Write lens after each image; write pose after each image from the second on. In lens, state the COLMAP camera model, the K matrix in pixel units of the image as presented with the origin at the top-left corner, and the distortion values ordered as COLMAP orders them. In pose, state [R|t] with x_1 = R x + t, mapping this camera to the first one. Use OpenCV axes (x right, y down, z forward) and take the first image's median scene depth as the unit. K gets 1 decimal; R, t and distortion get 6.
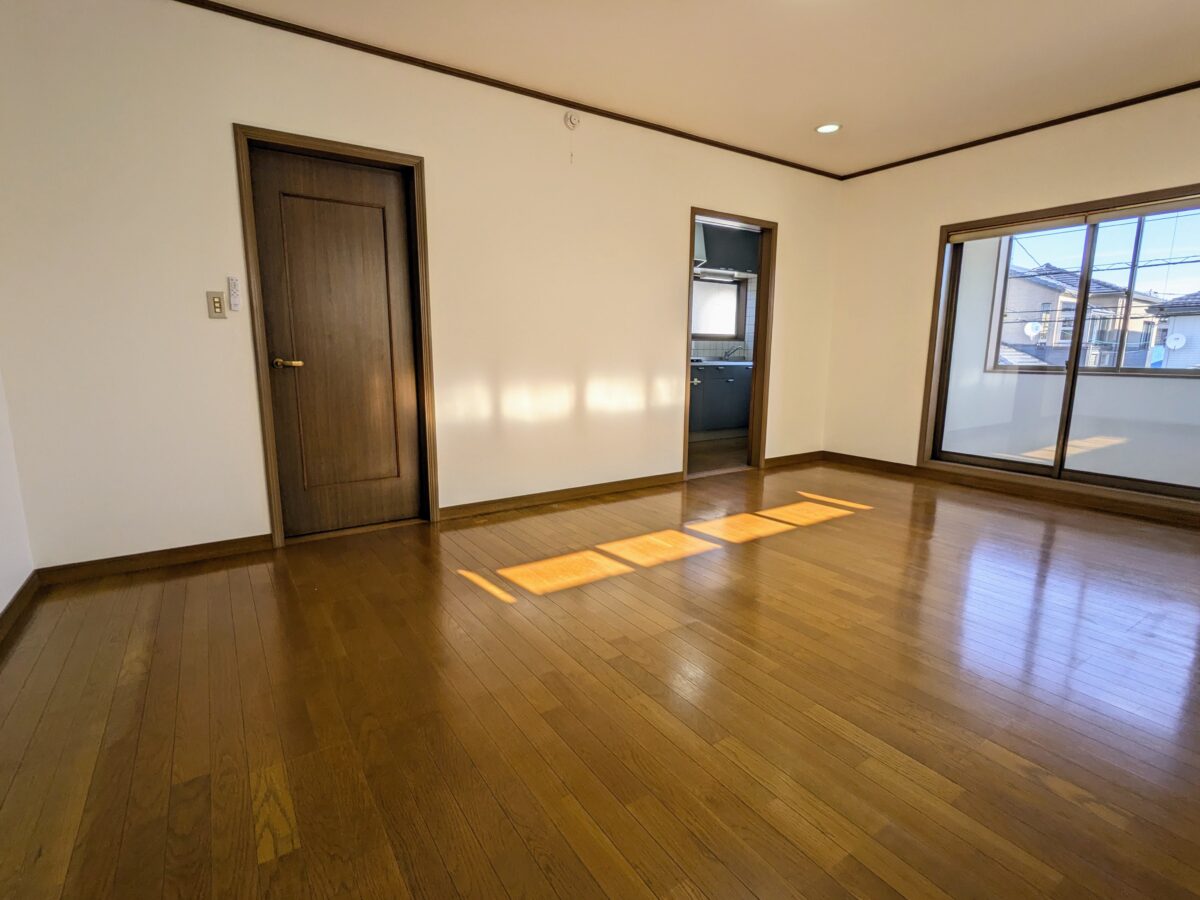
lens RADIAL K [[577.3, 0, 594.3], [0, 577.3, 446.3], [0, 0, 1]] dist [-0.003206, 0.000432]
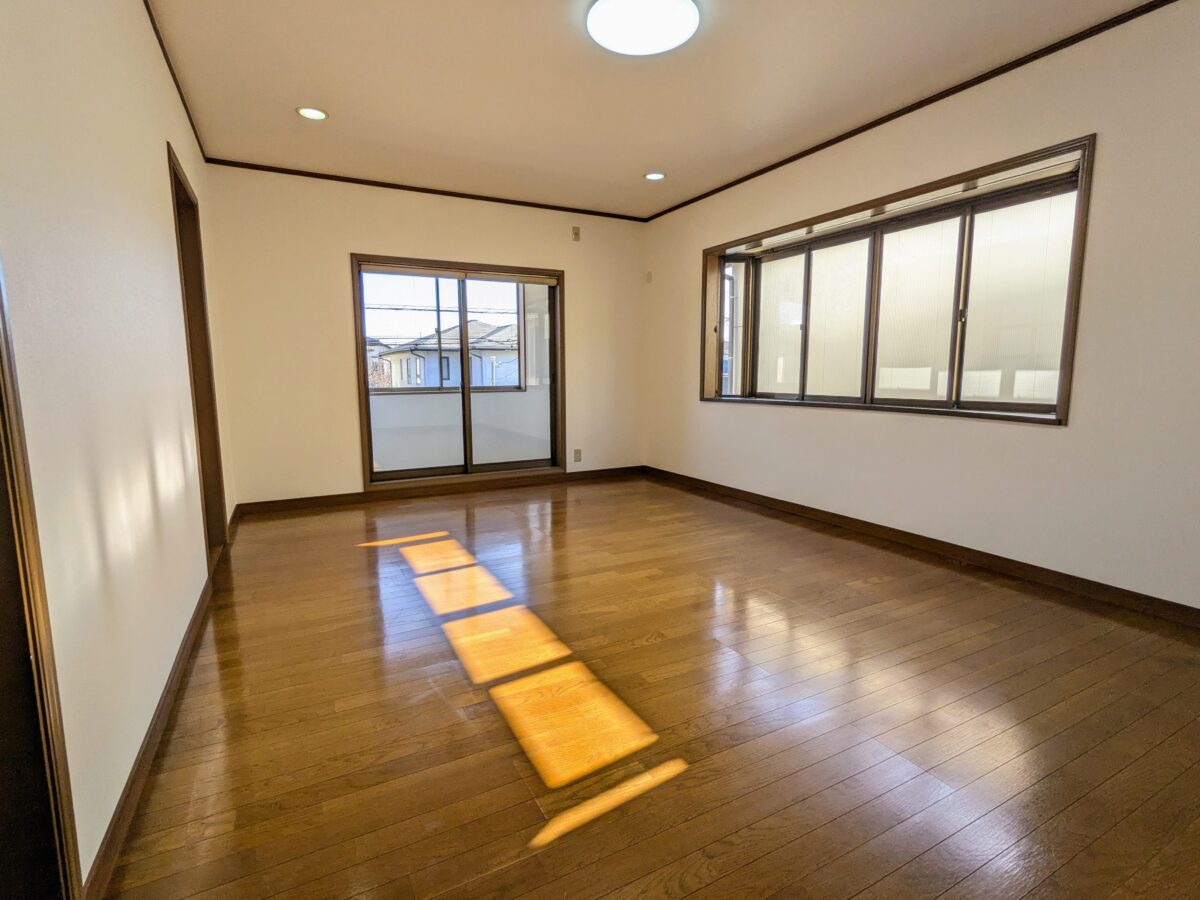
lens RADIAL K [[577.3, 0, 592.8], [0, 577.3, 452.4], [0, 0, 1]] dist [-0.003206, 0.000432]
pose [[0.104633, -0.144103, 0.984015, -0.443301], [0.176585, 0.976416, 0.124213, -0.103418], [-0.978708, 0.160766, 0.127612, 0.570615]]
